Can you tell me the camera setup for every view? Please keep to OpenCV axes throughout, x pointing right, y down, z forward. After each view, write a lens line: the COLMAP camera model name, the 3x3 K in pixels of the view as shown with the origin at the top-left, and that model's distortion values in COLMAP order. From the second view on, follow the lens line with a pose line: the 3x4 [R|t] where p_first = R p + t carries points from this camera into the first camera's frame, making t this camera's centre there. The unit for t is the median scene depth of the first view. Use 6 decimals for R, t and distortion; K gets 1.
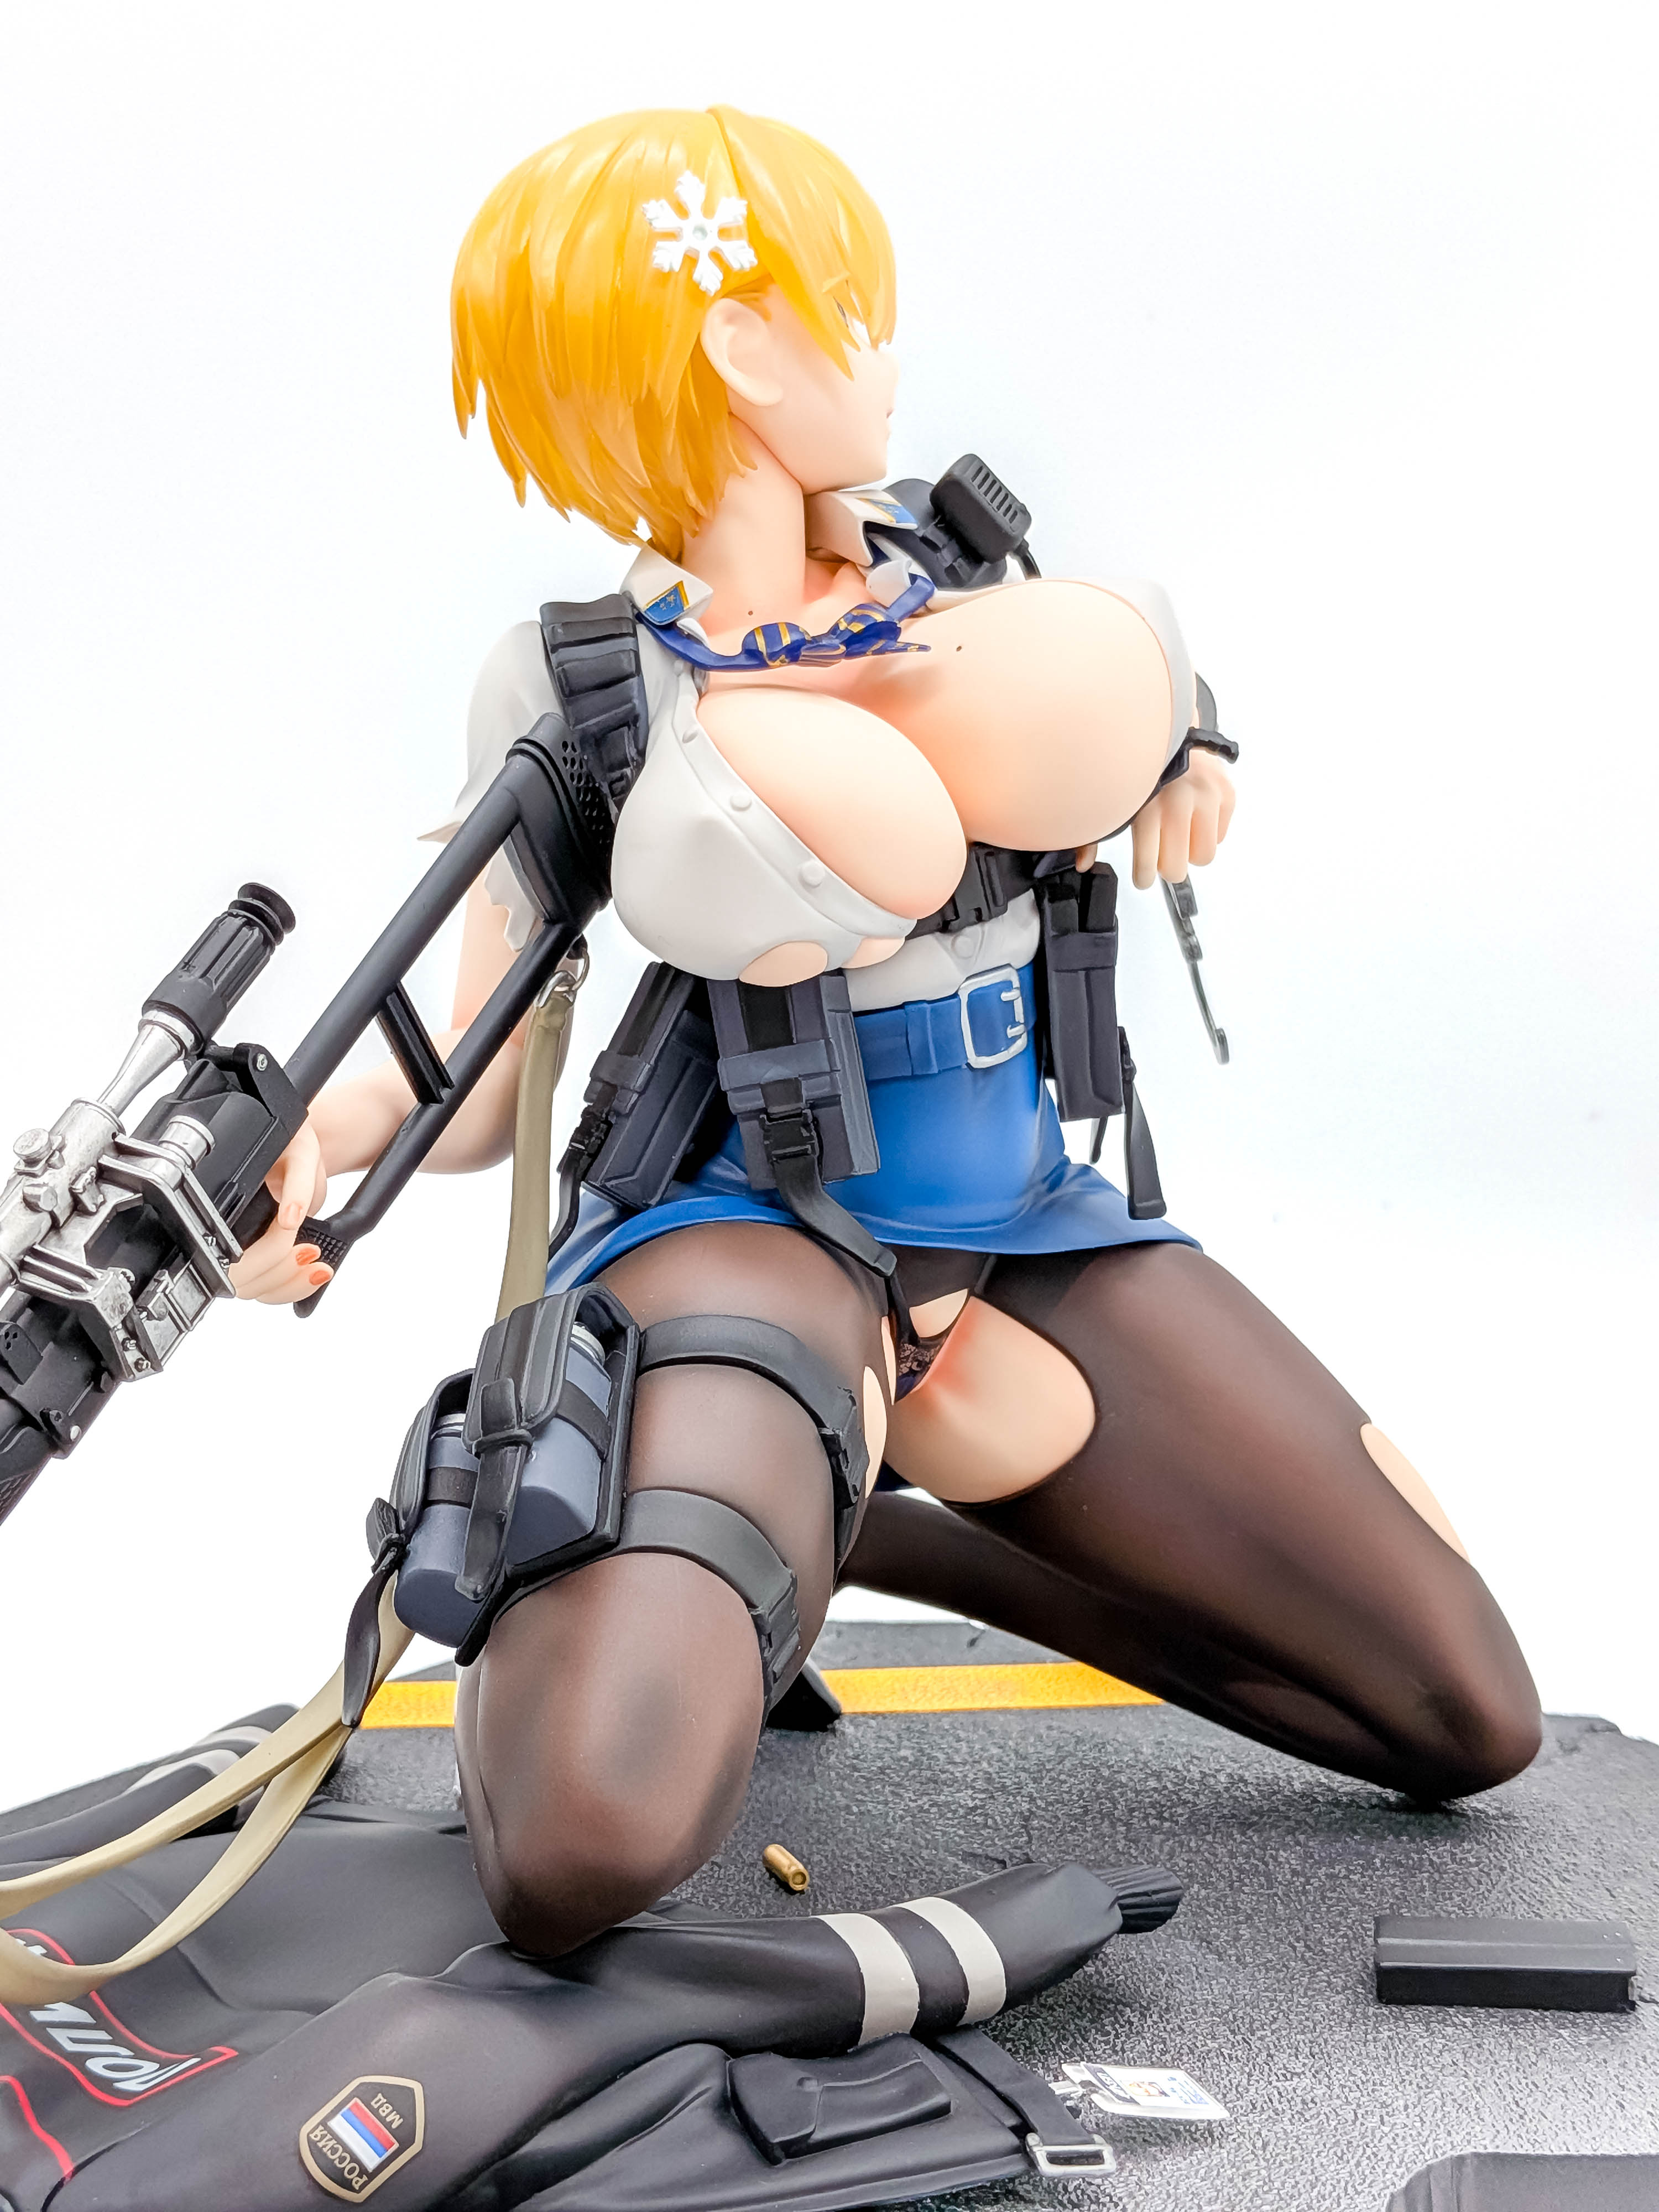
lens RADIAL K [[3246.3, 0, 791.4], [0, 3246.3, 1072.8], [0, 0, 1]] dist [0.062425, 0.000000]
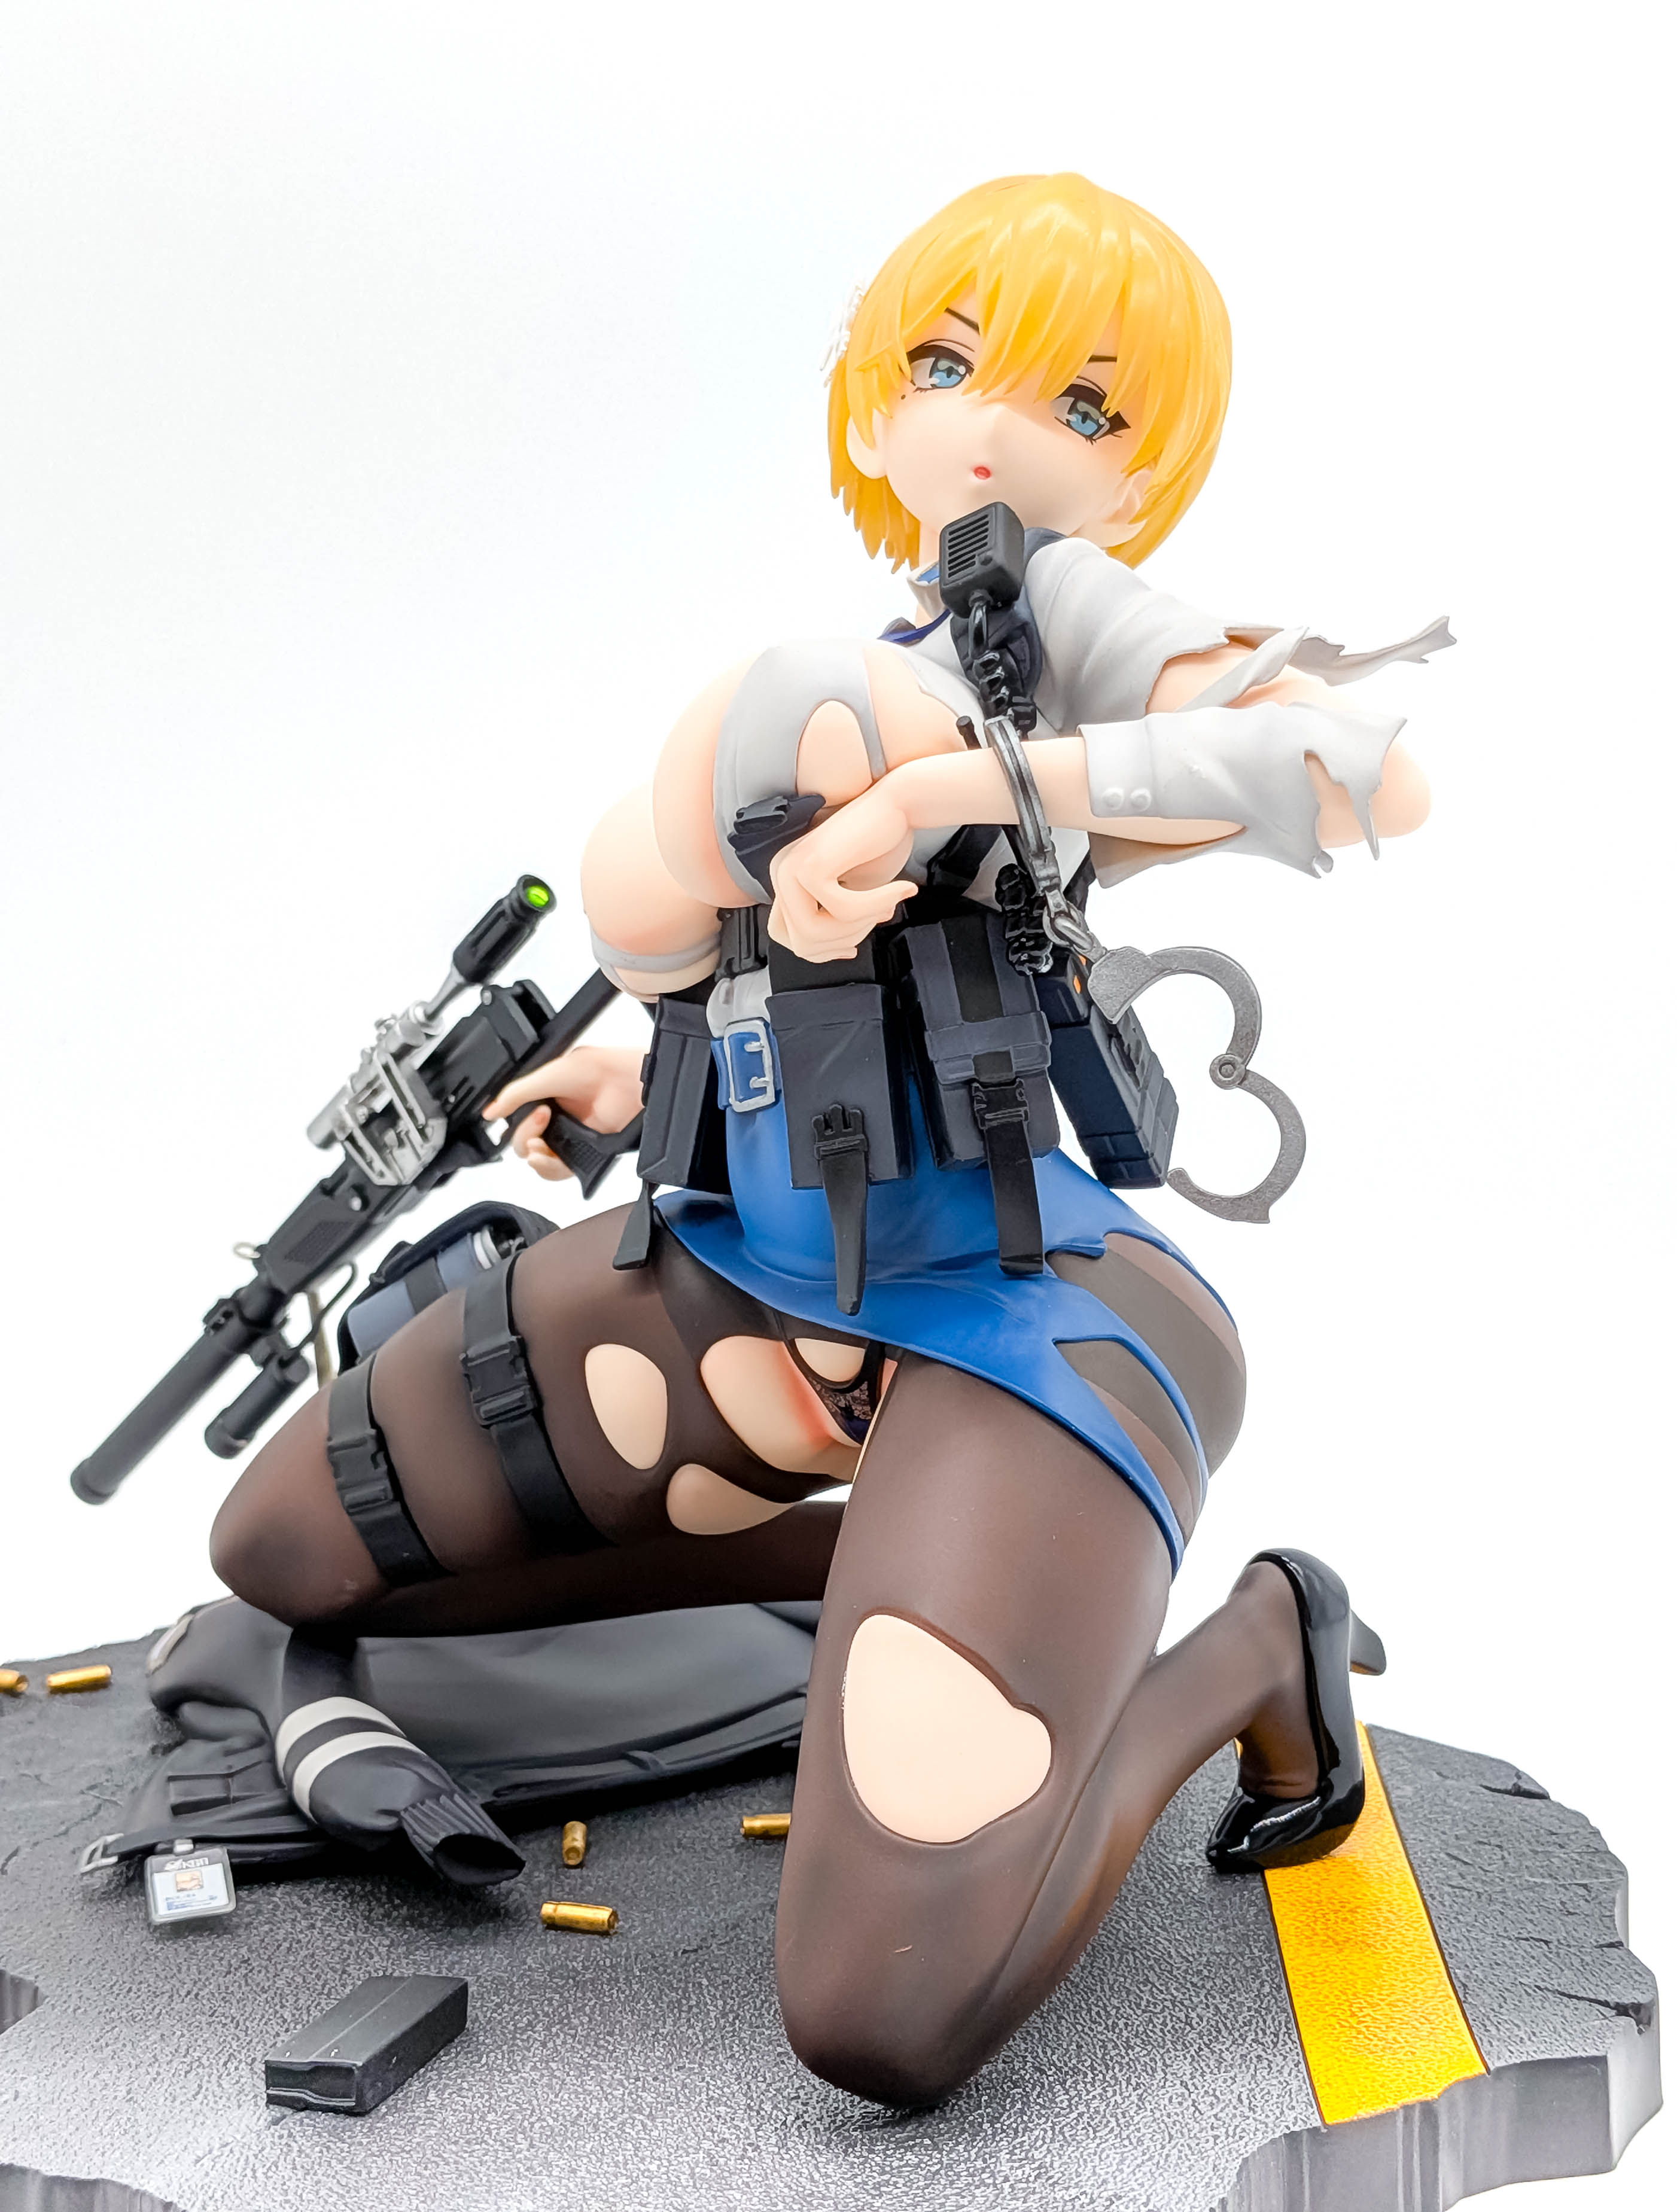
lens RADIAL K [[3480.2, 0, 852.4], [0, 3480.2, 1066.5], [0, 0, 1]] dist [0.066349, 0.000000]
pose [[-0.137595, 0.114348, -0.983866, 1.152727], [-0.111783, 0.985175, 0.130133, -0.165626], [0.984161, 0.127886, -0.122773, 1.176784]]
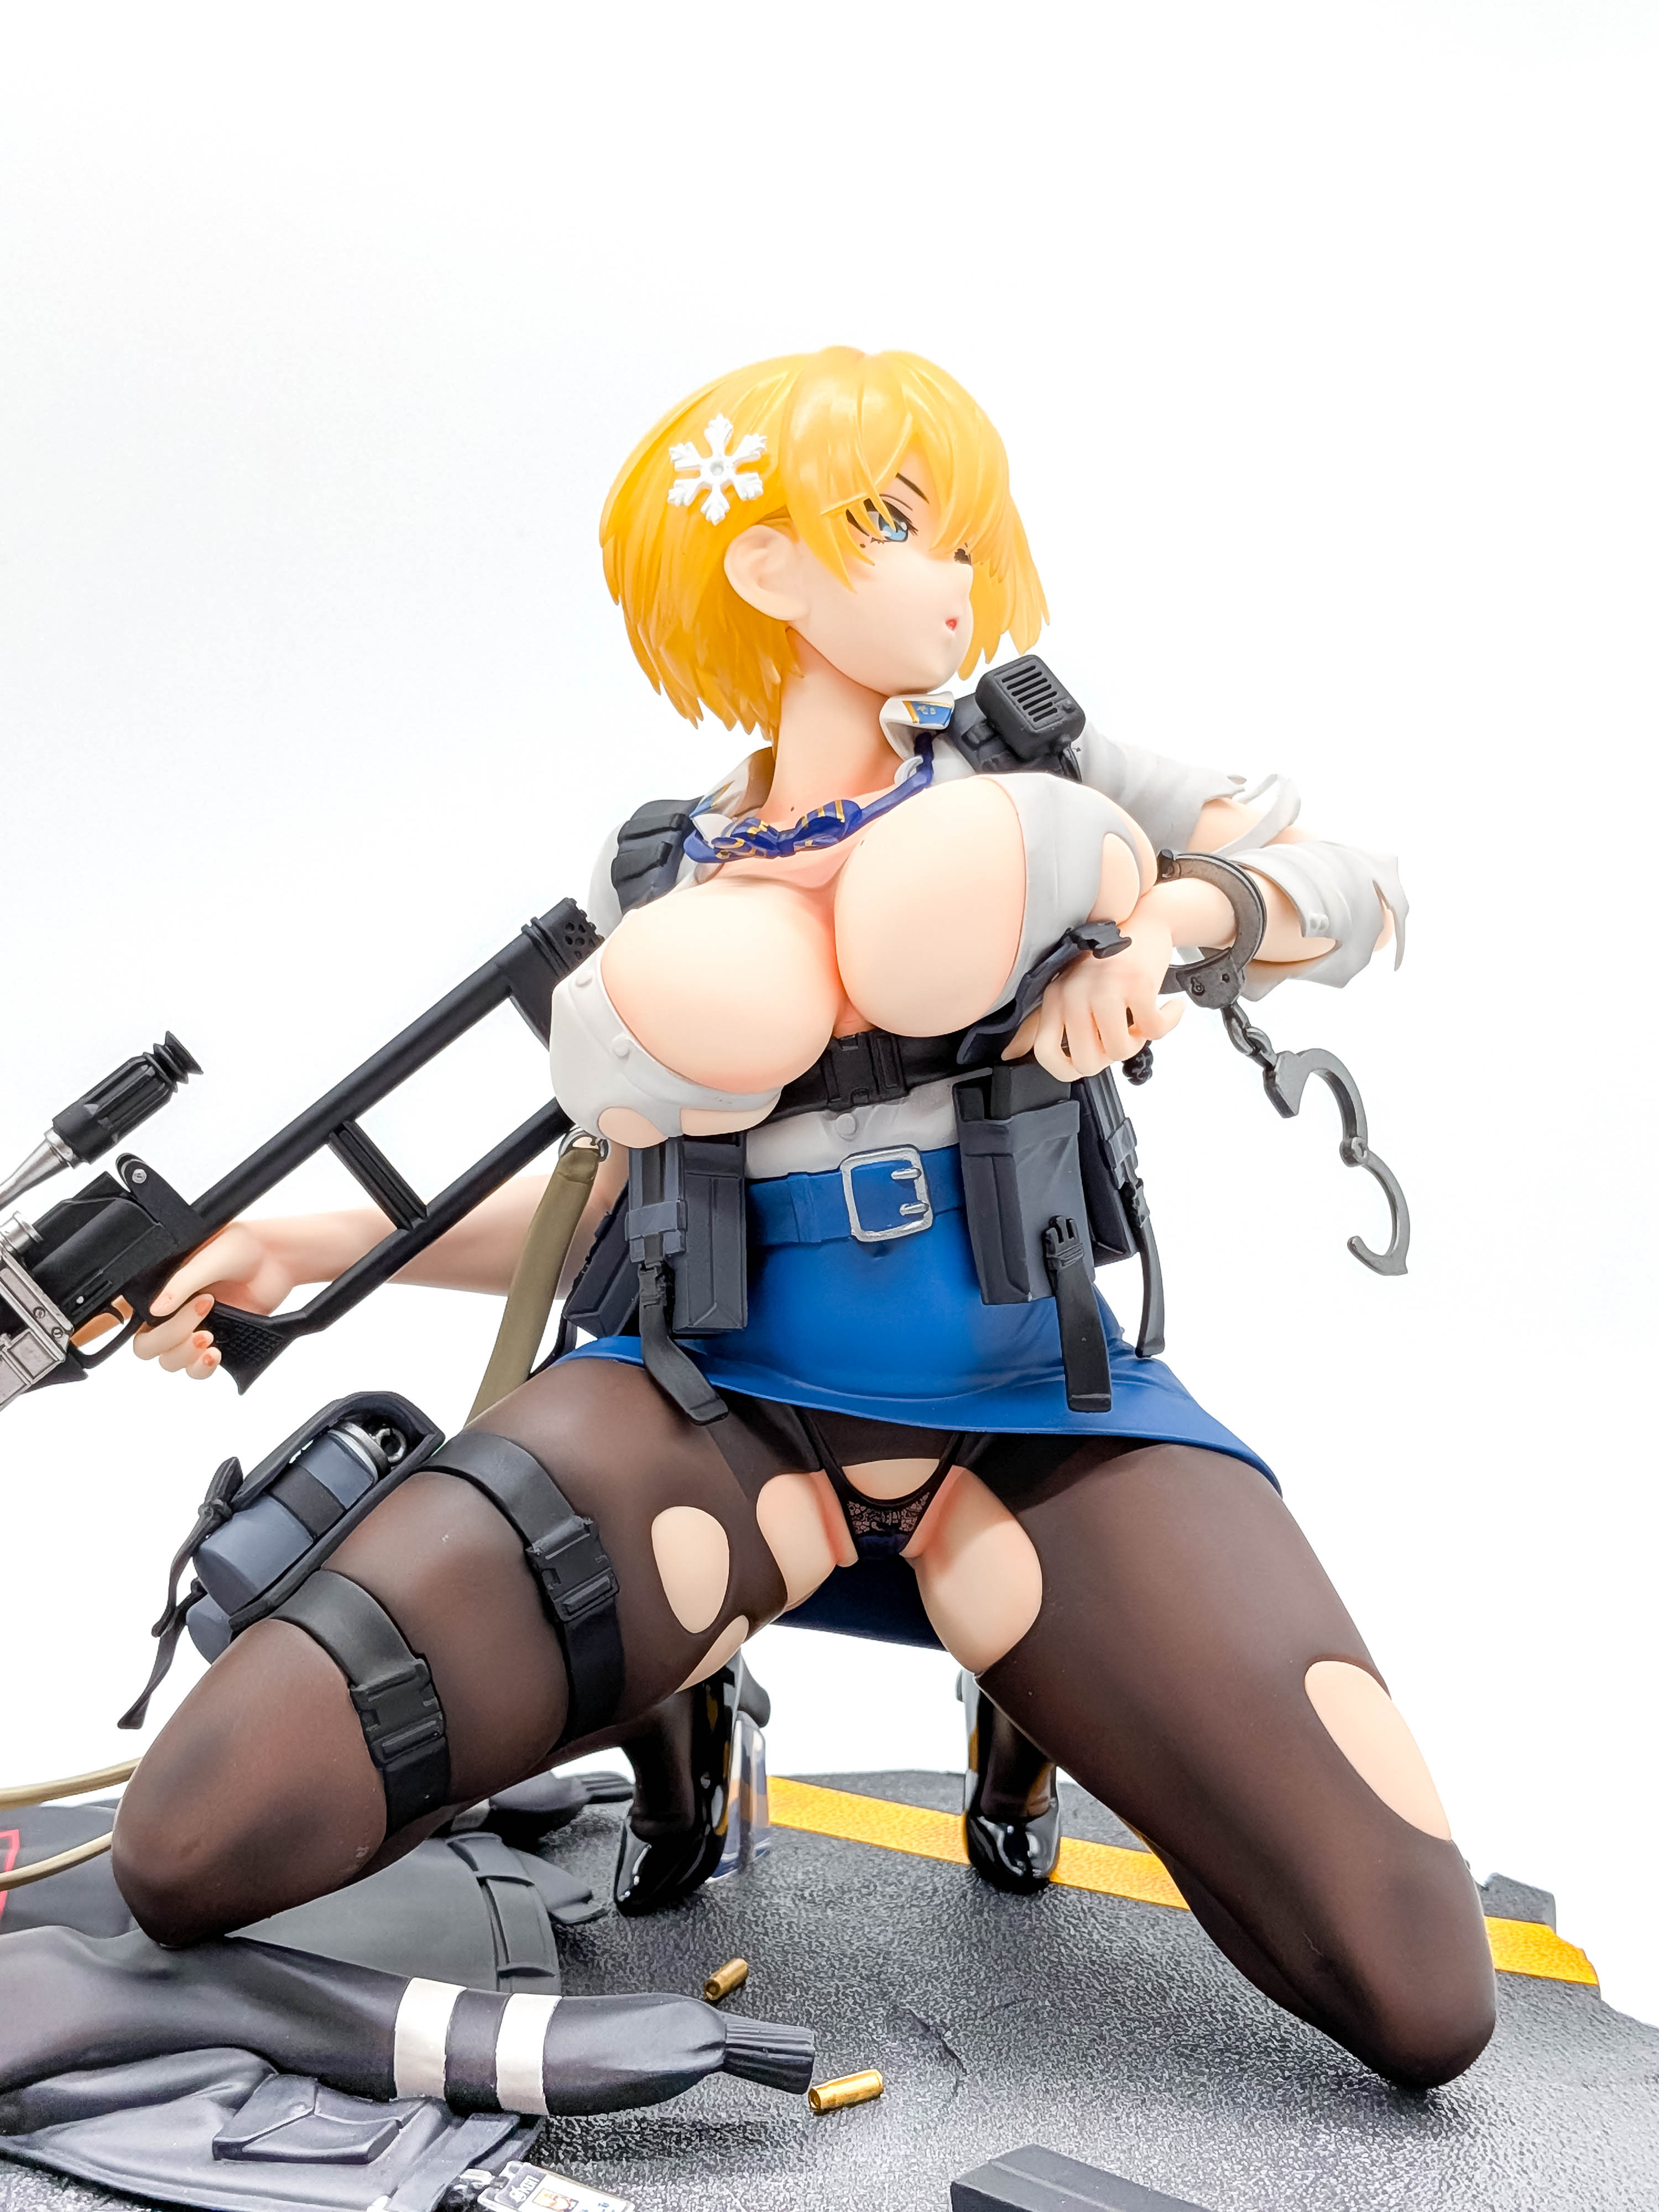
lens RADIAL K [[3246.3, 0, 820.7], [0, 3246.3, 1106.7], [0, 0, 1]] dist [0.062425, 0.000000]
pose [[0.766365, 0.053074, -0.640209, 0.715173], [-0.083532, 0.996353, -0.017394, -0.025571], [0.636951, 0.066808, 0.768004, 0.188319]]
